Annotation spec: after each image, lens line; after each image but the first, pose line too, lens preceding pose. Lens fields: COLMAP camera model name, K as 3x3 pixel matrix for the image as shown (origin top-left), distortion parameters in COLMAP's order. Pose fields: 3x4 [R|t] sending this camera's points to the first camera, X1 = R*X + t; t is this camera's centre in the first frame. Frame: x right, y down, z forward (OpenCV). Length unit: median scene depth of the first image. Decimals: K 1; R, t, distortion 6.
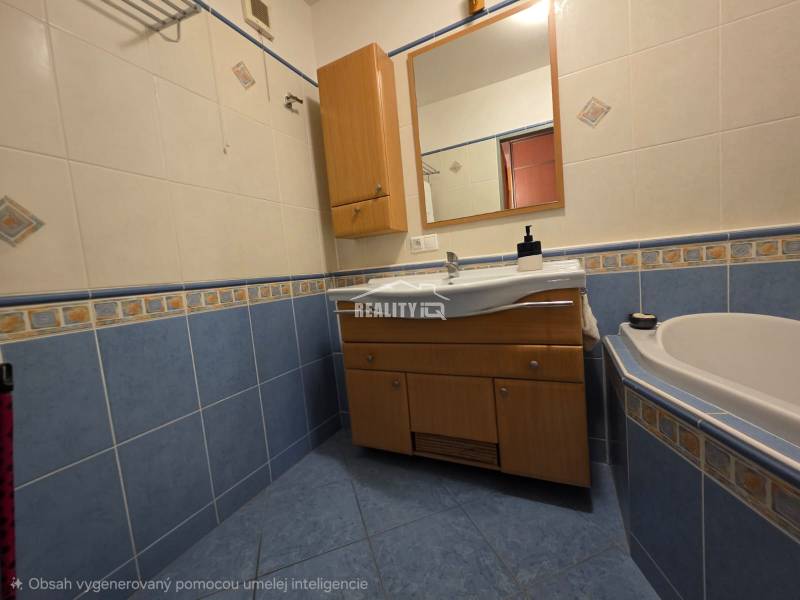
lens RADIAL K [[319.7, 0, 400.2], [0, 319.7, 298.9], [0, 0, 1]] dist [0.013138, 0.000091]
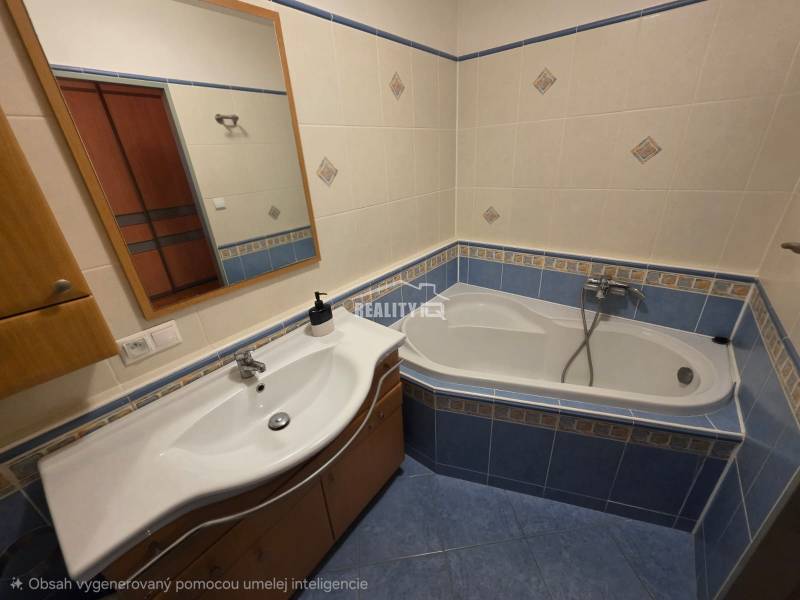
lens RADIAL K [[319.7, 0, 401.0], [0, 319.7, 298.4], [0, 0, 1]] dist [0.013138, 0.000091]
pose [[0.203066, -0.334036, 0.920426, -0.423850], [0.116398, 0.941581, 0.316033, -0.464684], [-0.972222, 0.042960, 0.230084, 0.513784]]
